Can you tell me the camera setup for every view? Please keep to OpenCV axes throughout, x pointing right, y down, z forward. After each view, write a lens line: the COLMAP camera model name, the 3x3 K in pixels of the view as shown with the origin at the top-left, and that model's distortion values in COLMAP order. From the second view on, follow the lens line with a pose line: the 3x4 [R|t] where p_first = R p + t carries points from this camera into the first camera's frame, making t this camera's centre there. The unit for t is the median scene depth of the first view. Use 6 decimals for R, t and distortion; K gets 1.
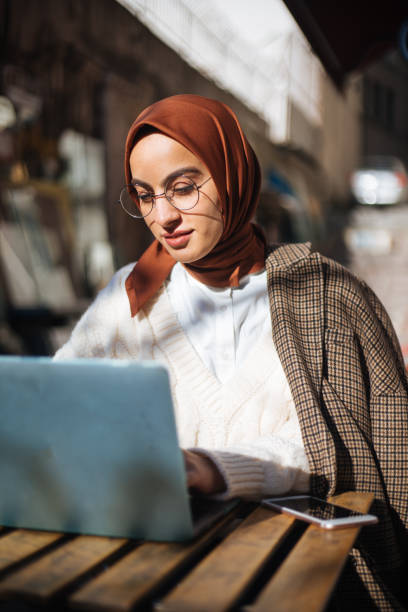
lens RADIAL K [[913.0, 0, 204.0], [0, 913.0, 306.0], [0, 0, 1]] dist [-0.130565, -0.029218]
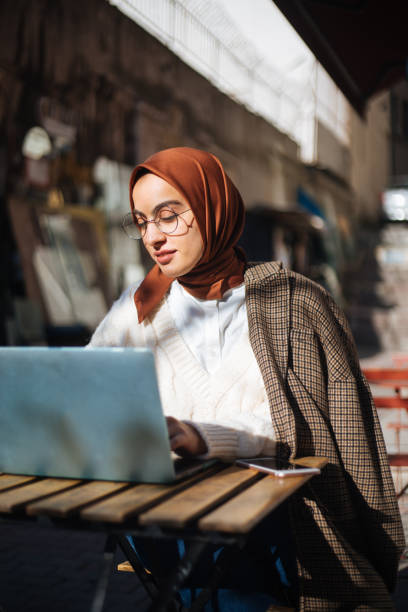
lens RADIAL K [[913.0, 0, 204.0], [0, 913.0, 306.0], [0, 0, 1]] dist [-0.130565, -0.029218]
pose [[0.998955, -0.016519, -0.042606, 0.065502], [0.015581, 0.999631, -0.022244, 0.018527], [0.042958, 0.021557, 0.998844, -0.256696]]
